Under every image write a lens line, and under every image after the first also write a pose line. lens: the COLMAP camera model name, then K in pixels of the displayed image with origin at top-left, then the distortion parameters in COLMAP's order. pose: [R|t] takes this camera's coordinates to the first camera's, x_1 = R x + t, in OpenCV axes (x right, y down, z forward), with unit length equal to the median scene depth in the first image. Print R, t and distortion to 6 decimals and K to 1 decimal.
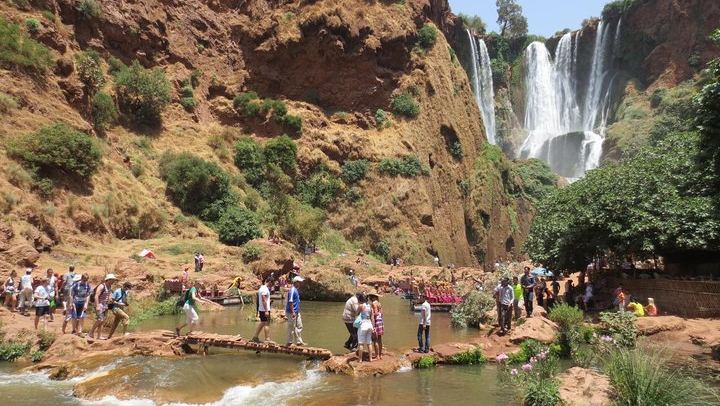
lens RADIAL K [[594.5, 0, 360.0], [0, 594.5, 203.0], [0, 0, 1]] dist [-0.013060, -0.004560]
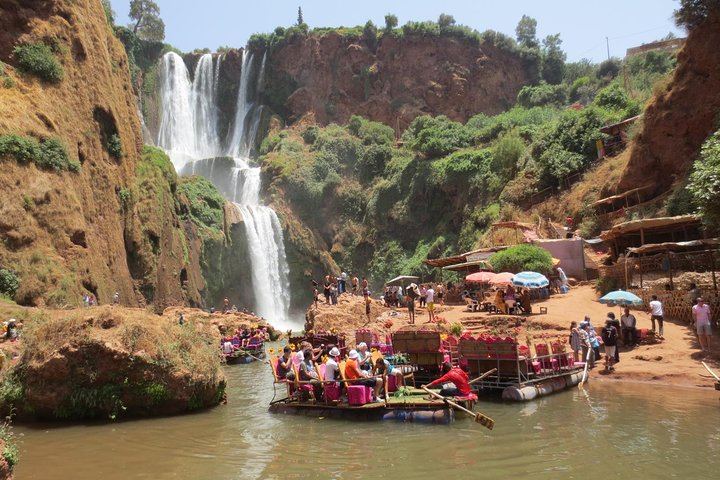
lens RADIAL K [[520.5, 0, 360.0], [0, 520.5, 240.0], [0, 0, 1]] dist [-0.004037, -0.005080]
pose [[0.678880, 0.056776, 0.732051, -0.089422], [-0.038394, 0.998387, -0.041827, 0.039552], [-0.733245, 0.000289, 0.679965, 0.355429]]
